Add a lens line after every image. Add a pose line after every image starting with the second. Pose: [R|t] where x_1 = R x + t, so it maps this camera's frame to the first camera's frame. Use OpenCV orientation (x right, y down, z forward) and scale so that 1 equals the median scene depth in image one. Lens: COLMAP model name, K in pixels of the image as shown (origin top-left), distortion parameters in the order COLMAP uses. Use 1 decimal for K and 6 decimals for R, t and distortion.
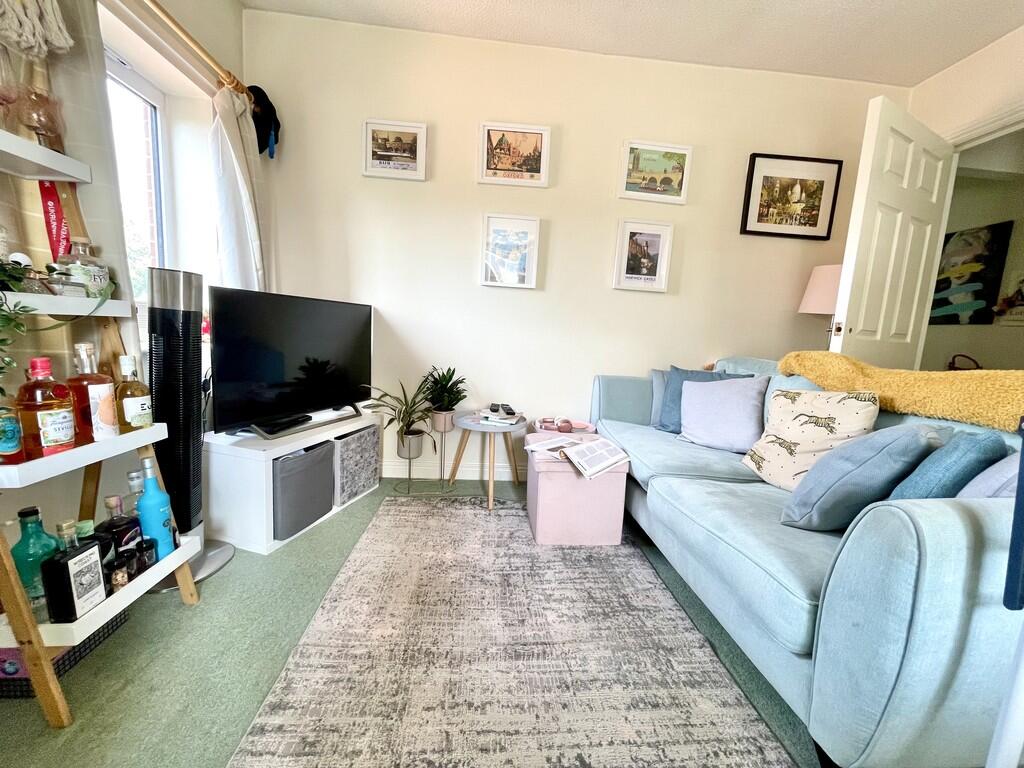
lens RADIAL K [[412.5, 0, 508.1], [0, 412.5, 385.6], [0, 0, 1]] dist [0.001987, -0.002827]
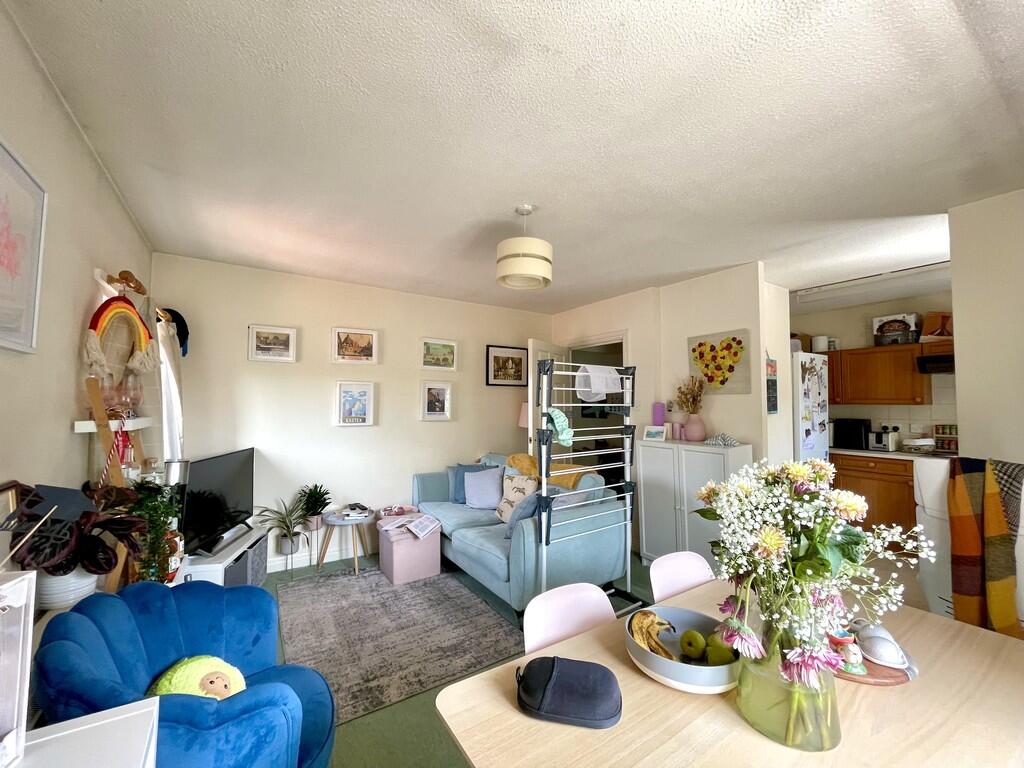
lens RADIAL K [[412.5, 0, 508.1], [0, 412.5, 385.6], [0, 0, 1]] dist [0.001987, -0.002827]
pose [[0.876729, -0.034137, 0.479772, -0.251522], [0.109864, 0.985322, -0.130656, -0.129412], [-0.468270, 0.167260, 0.867610, -0.695112]]
